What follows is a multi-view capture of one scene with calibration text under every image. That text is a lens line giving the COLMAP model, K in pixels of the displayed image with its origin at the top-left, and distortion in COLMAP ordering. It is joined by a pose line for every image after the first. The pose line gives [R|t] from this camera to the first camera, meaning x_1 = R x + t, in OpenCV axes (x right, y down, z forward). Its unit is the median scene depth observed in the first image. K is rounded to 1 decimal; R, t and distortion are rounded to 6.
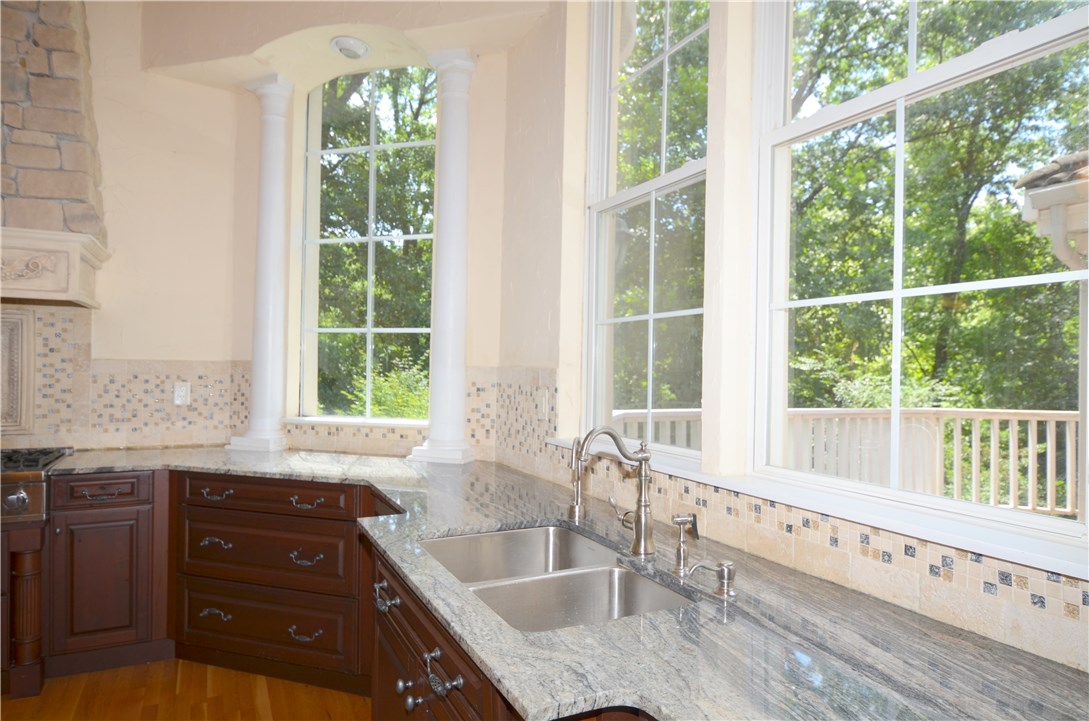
lens RADIAL K [[669.3, 0, 549.9], [0, 669.3, 364.5], [0, 0, 1]] dist [0.012496, -0.019796]
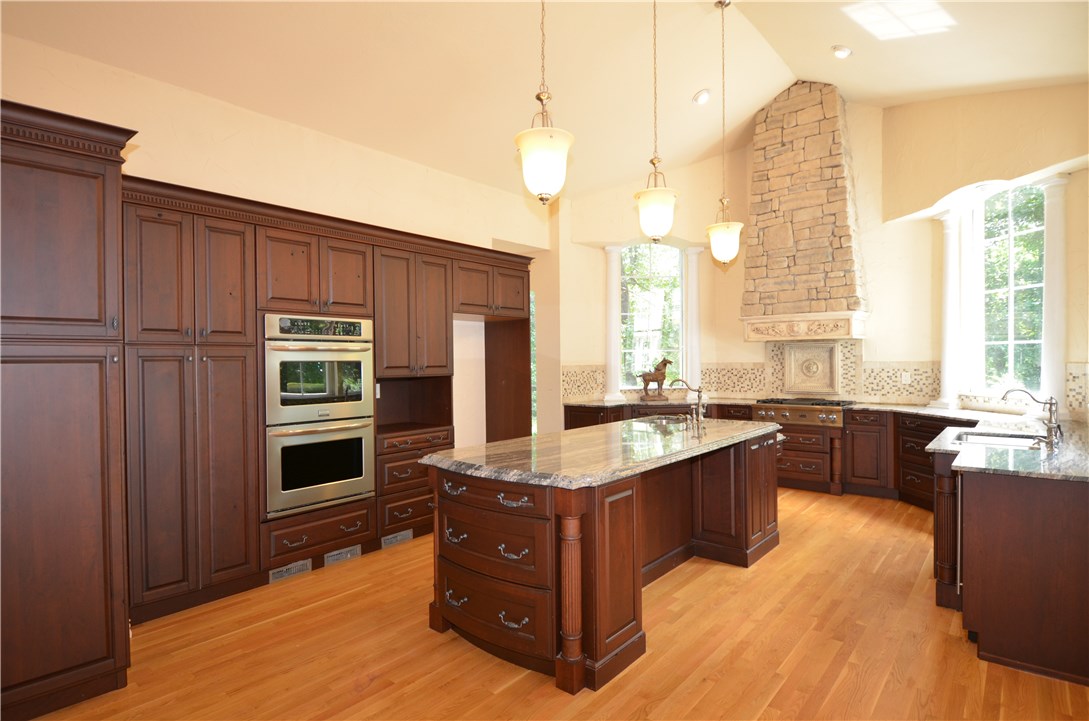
lens RADIAL K [[564.7, 0, 538.5], [0, 564.7, 363.6], [0, 0, 1]] dist [-0.001993, -0.009620]
pose [[0.381297, -0.011103, -0.924386, 0.632094], [0.017169, 0.999840, -0.004927, -0.011440], [0.924293, -0.013992, 0.381426, -0.704392]]
